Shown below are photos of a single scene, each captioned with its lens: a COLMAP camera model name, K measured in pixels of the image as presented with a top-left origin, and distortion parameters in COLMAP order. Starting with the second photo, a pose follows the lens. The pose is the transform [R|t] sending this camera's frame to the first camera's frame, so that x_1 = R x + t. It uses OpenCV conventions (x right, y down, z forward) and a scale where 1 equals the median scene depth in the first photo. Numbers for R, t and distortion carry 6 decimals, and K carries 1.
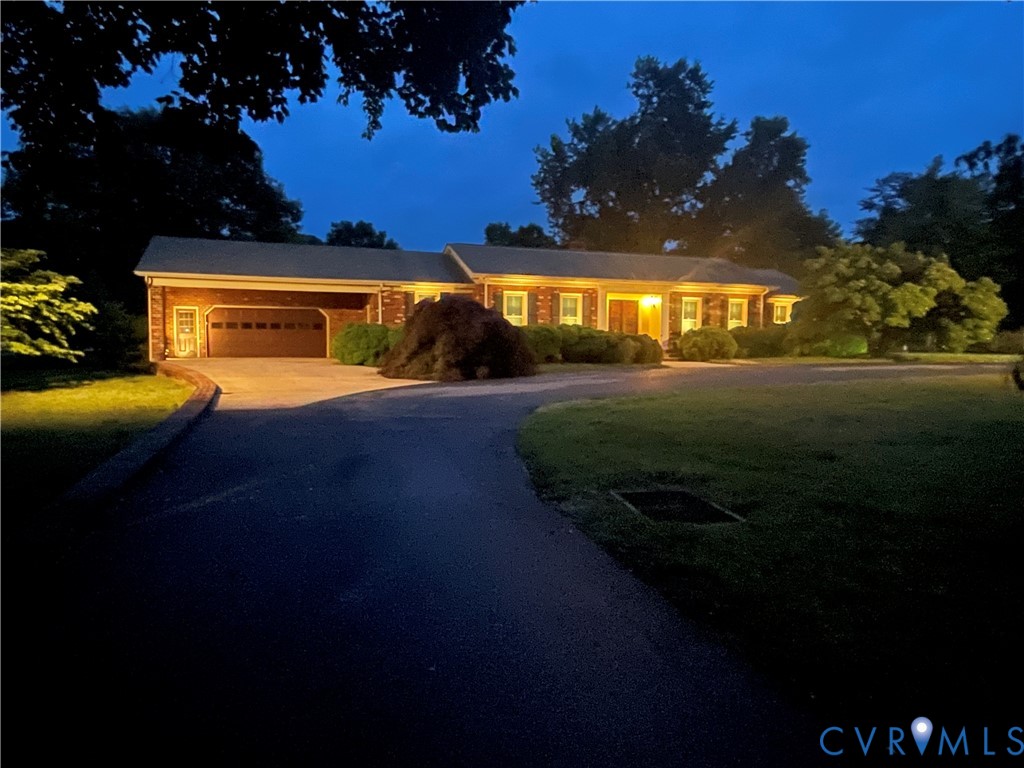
lens RADIAL K [[687.6, 0, 512.0], [0, 687.6, 384.0], [0, 0, 1]] dist [0.003729, 0.000492]
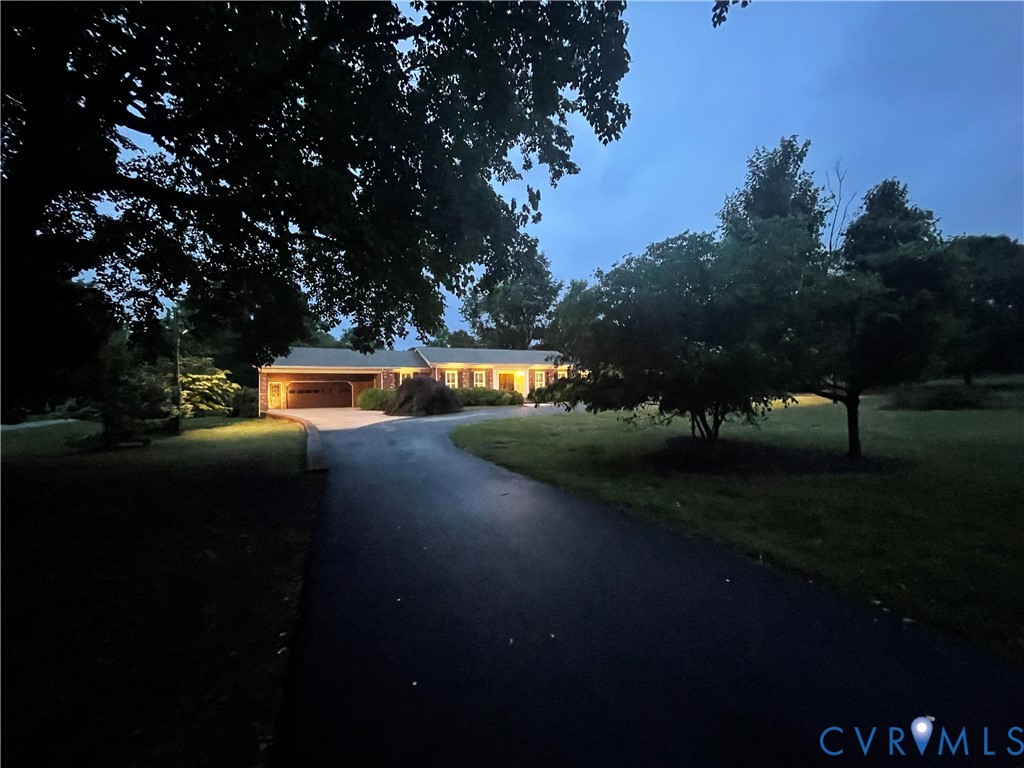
lens RADIAL K [[405.4, 0, 512.0], [0, 405.4, 384.0], [0, 0, 1]] dist [0.000156, 0.000002]
pose [[0.988821, -0.022236, 0.147438, 0.004980], [0.034787, 0.995934, -0.083104, 0.006873], [-0.144990, 0.087304, 0.985574, -0.184119]]
